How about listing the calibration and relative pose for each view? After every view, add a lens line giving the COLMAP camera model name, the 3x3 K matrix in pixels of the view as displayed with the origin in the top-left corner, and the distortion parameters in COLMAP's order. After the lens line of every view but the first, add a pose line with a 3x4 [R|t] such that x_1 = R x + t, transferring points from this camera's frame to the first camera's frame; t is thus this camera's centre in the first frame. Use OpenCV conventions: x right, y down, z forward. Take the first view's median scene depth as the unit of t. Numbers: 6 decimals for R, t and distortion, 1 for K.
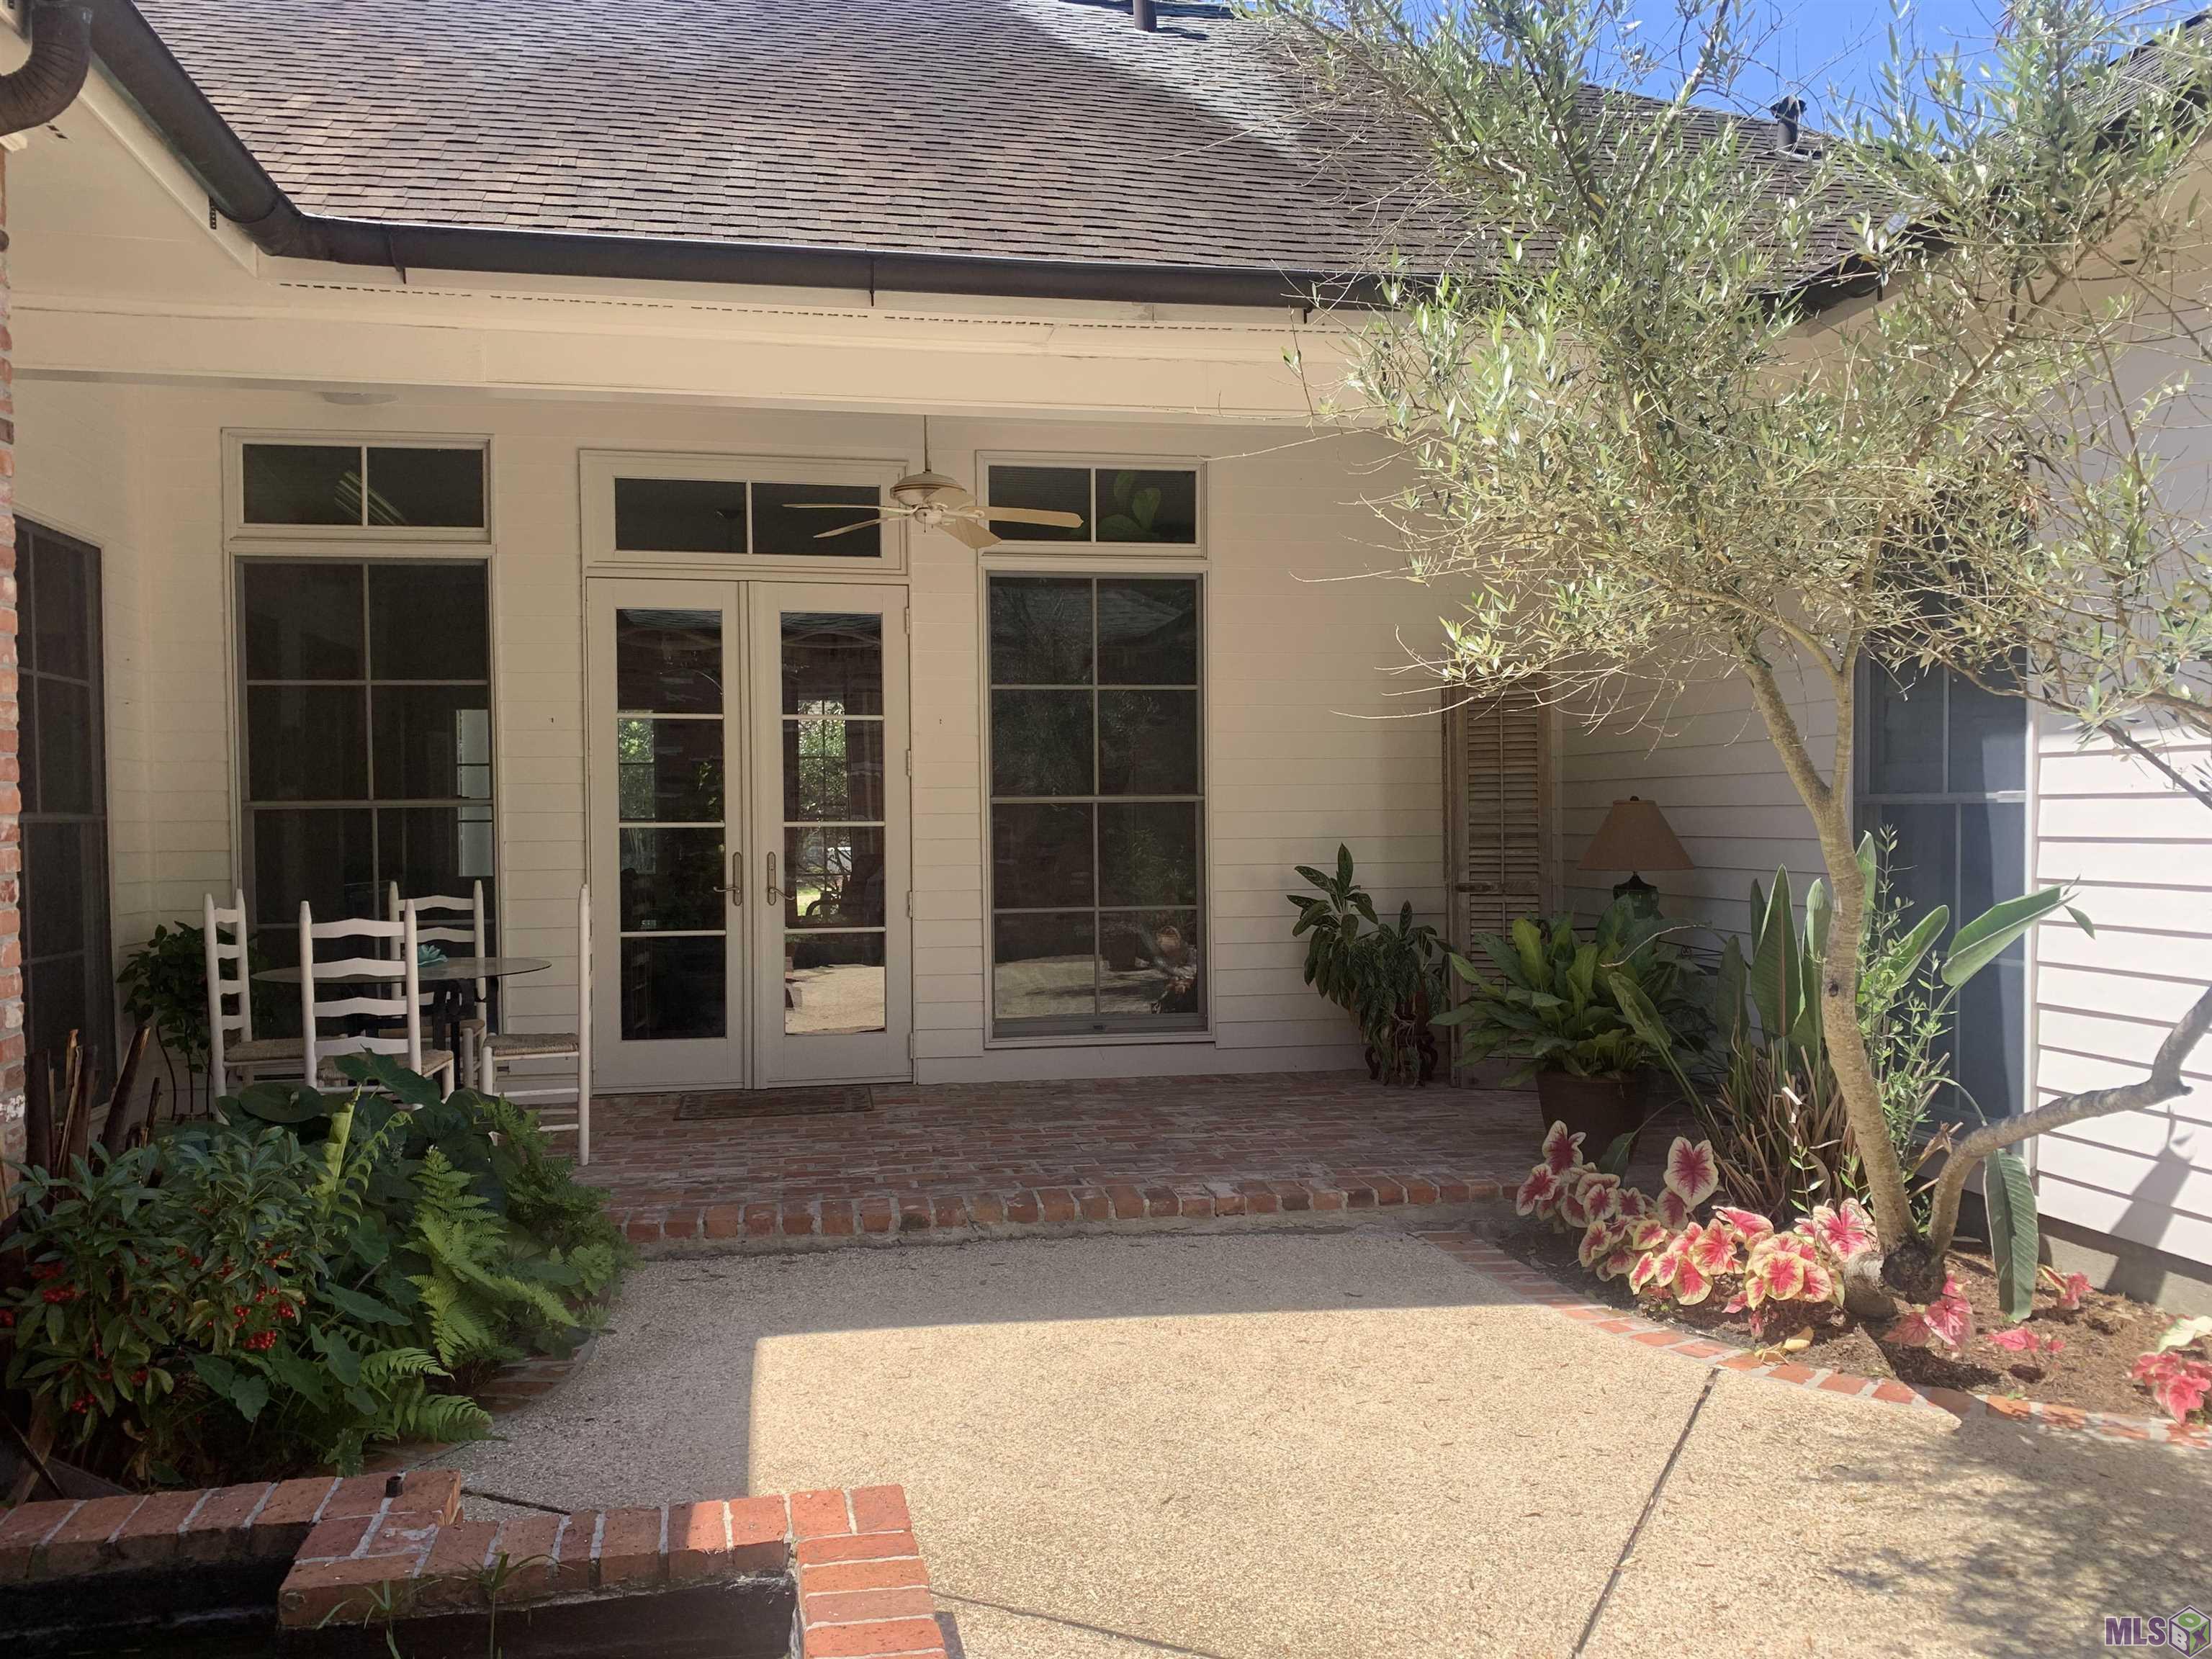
lens RADIAL K [[1721.3, 0, 1106.0], [0, 1721.3, 829.5], [0, 0, 1]] dist [0.000289, 0.000594]
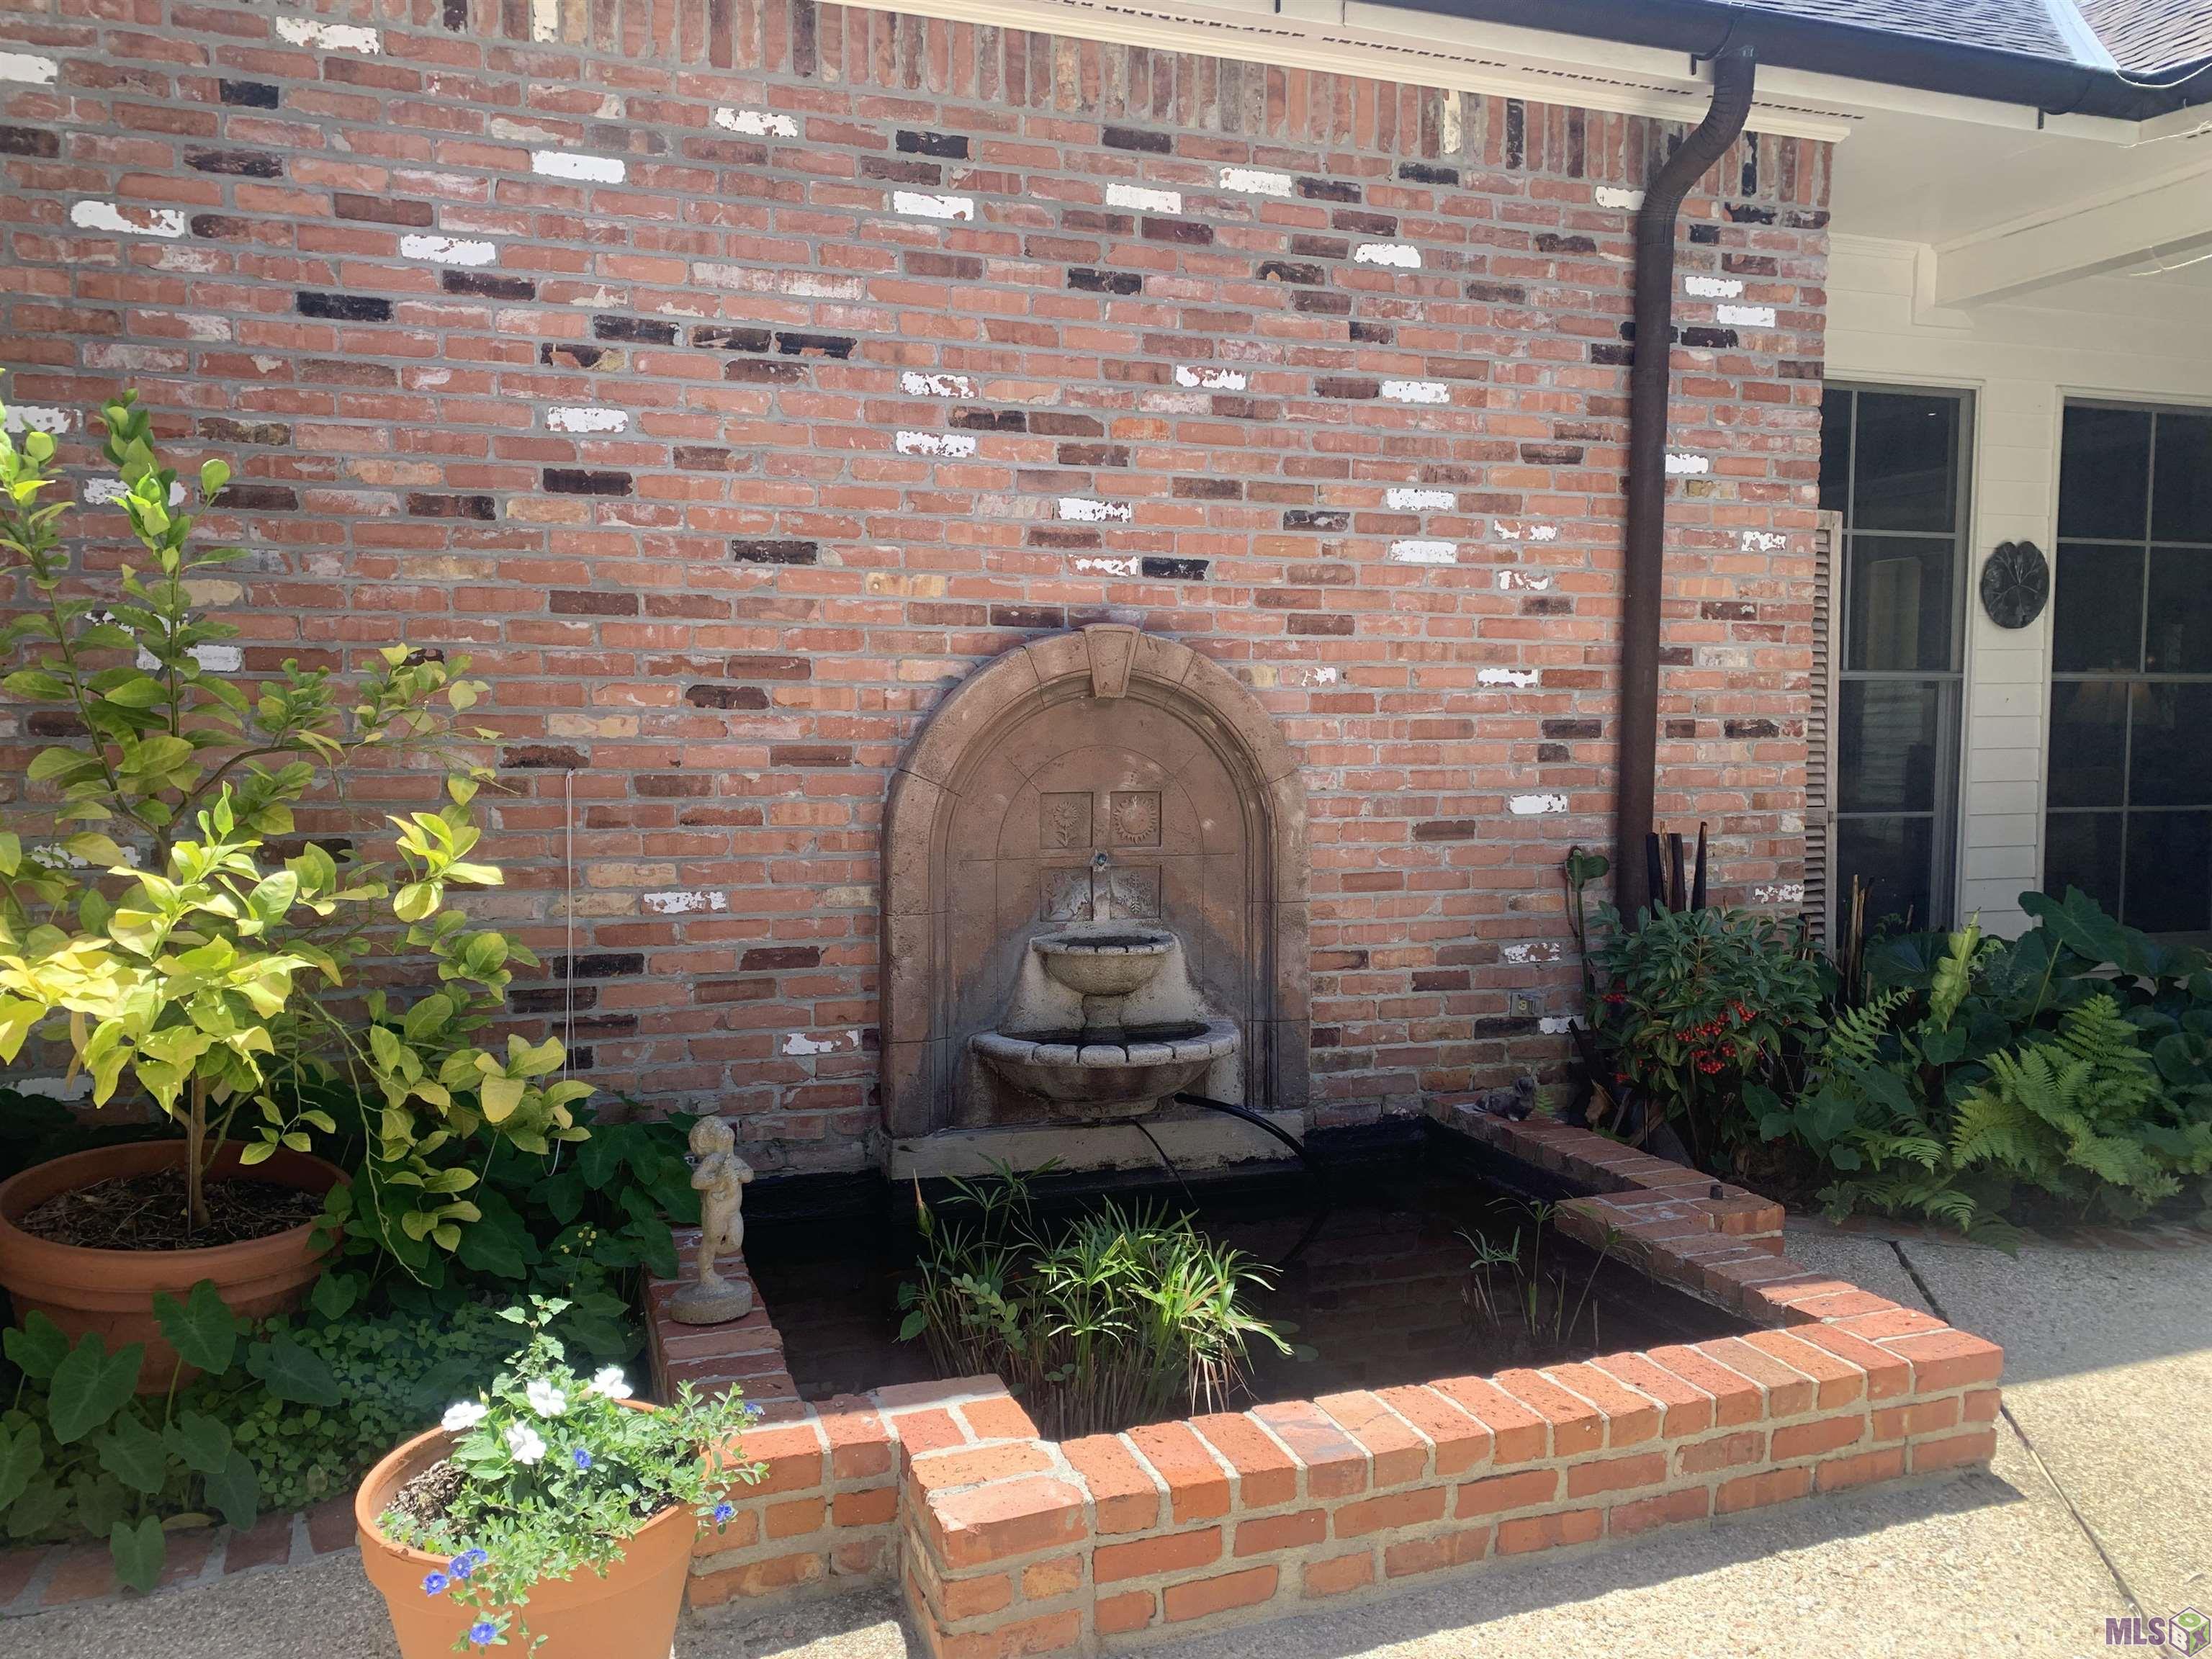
lens RADIAL K [[1721.3, 0, 1106.0], [0, 1721.3, 829.5], [0, 0, 1]] dist [0.000289, 0.000594]
pose [[0.146308, 0.075562, -0.986349, 0.759369], [-0.023099, 0.997068, 0.072957, 0.045018], [0.988969, 0.012109, 0.147624, 0.400913]]
